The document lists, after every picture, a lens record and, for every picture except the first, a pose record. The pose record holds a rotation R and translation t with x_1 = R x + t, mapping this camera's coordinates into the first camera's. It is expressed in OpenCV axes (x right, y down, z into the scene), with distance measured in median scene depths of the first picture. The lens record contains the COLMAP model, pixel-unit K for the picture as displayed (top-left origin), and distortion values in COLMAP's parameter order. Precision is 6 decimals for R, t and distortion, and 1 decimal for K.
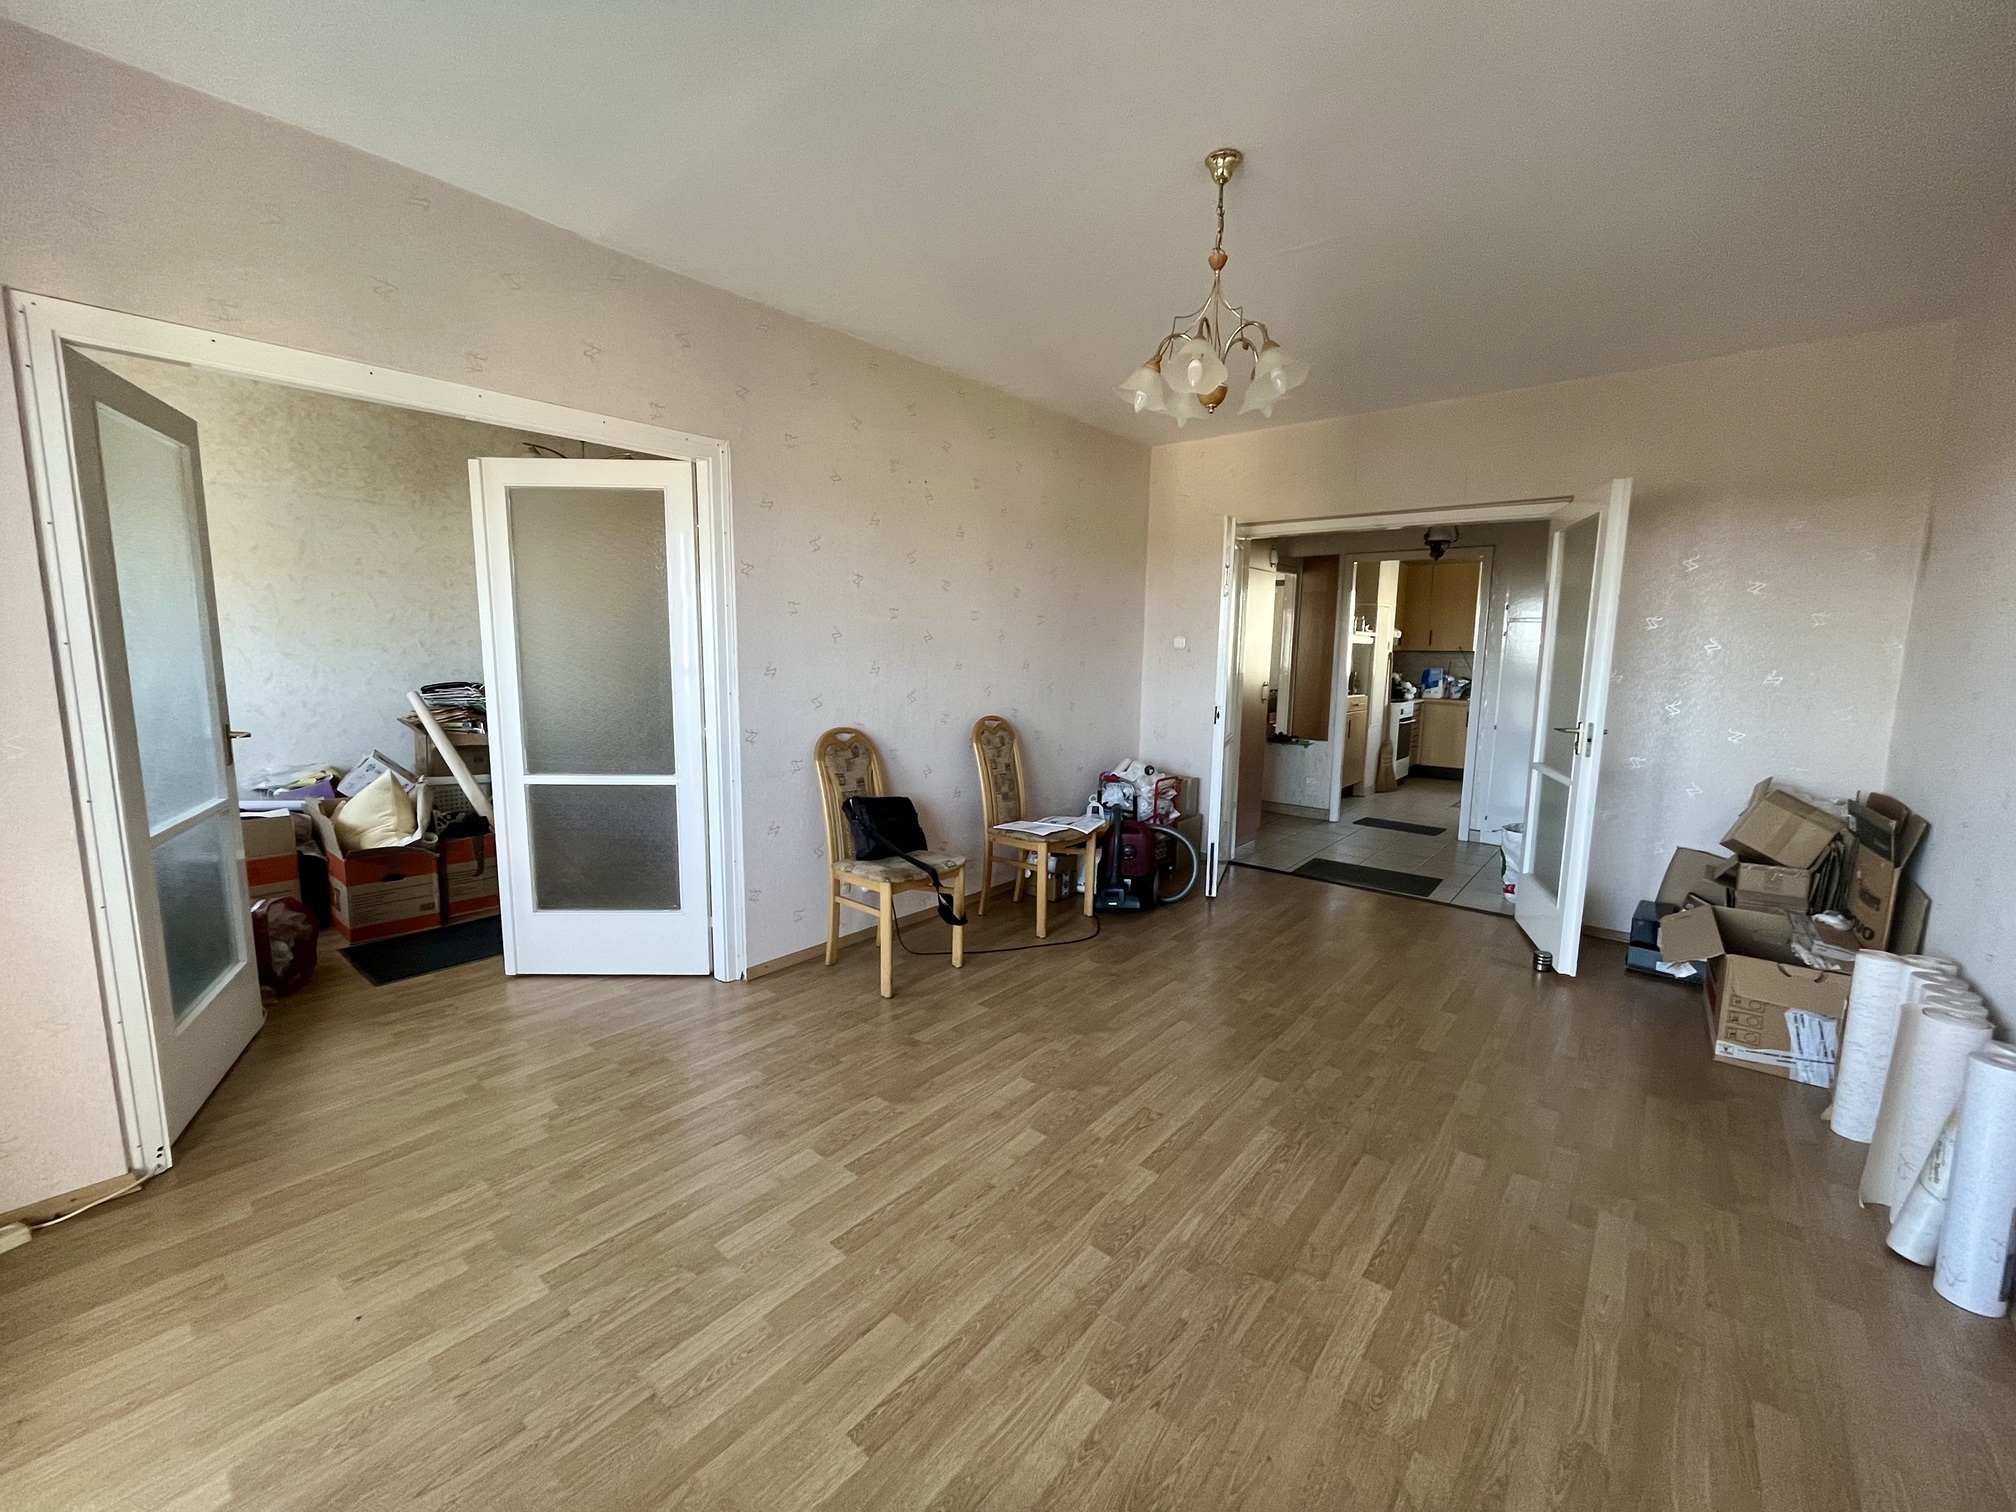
lens RADIAL K [[816.8, 0, 1007.7], [0, 816.8, 754.5], [0, 0, 1]] dist [-0.000256, -0.000047]
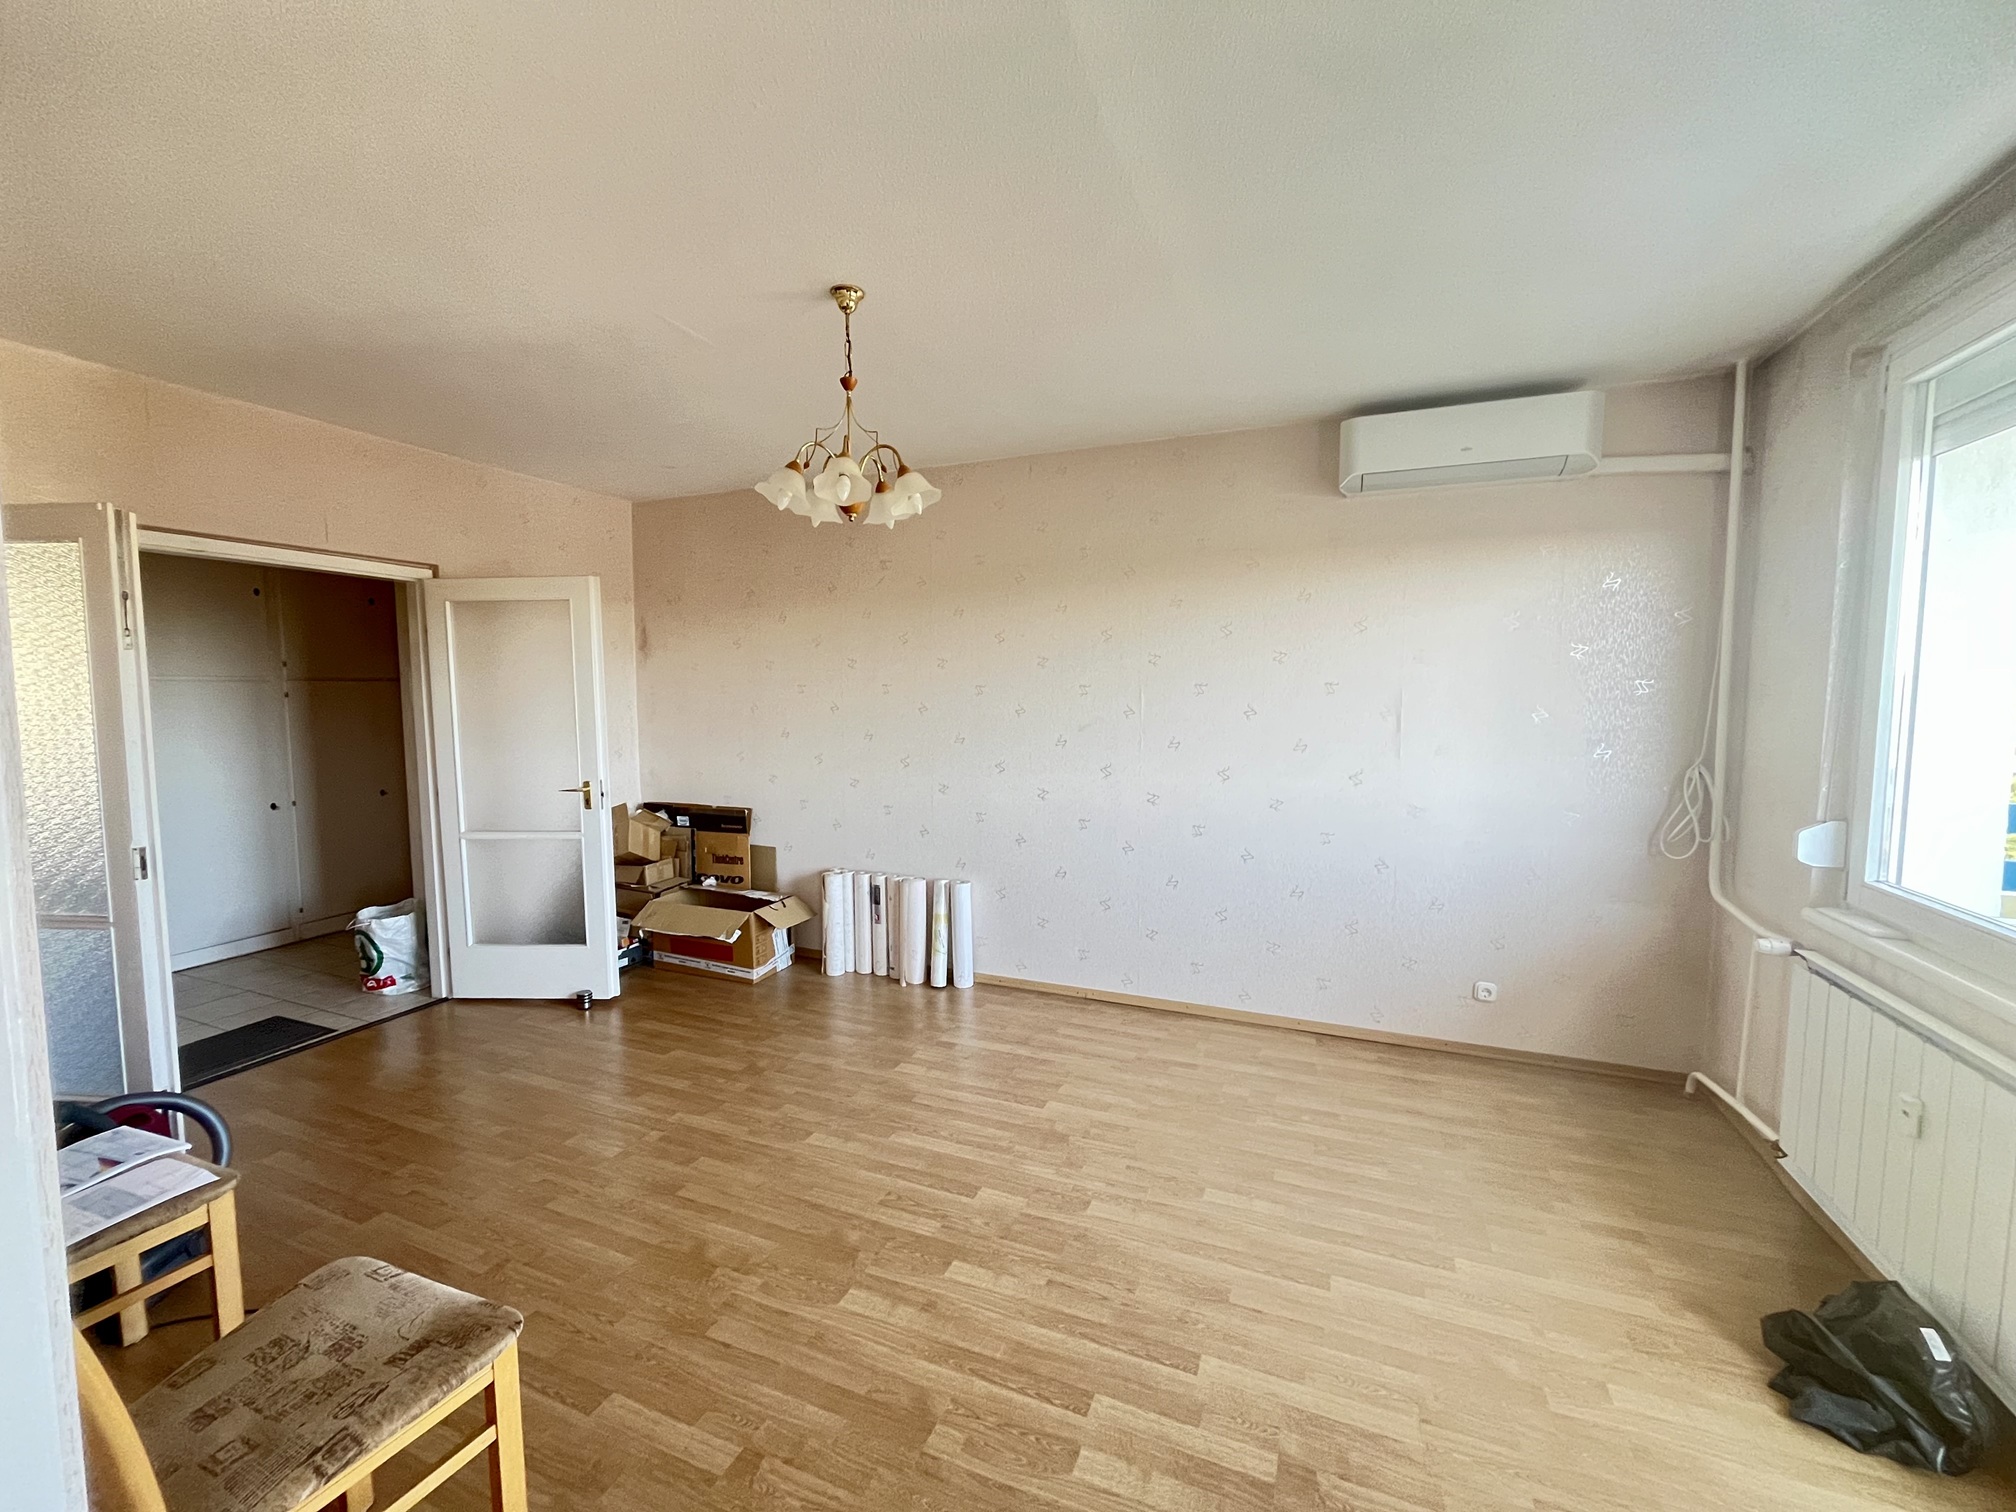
lens RADIAL K [[816.8, 0, 1008.2], [0, 816.8, 754.4], [0, 0, 1]] dist [-0.000256, -0.000047]
pose [[-0.302001, -0.089618, 0.949086, -0.886594], [0.125679, 0.983139, 0.132825, -0.242821], [-0.944987, 0.159394, -0.285646, 1.218605]]
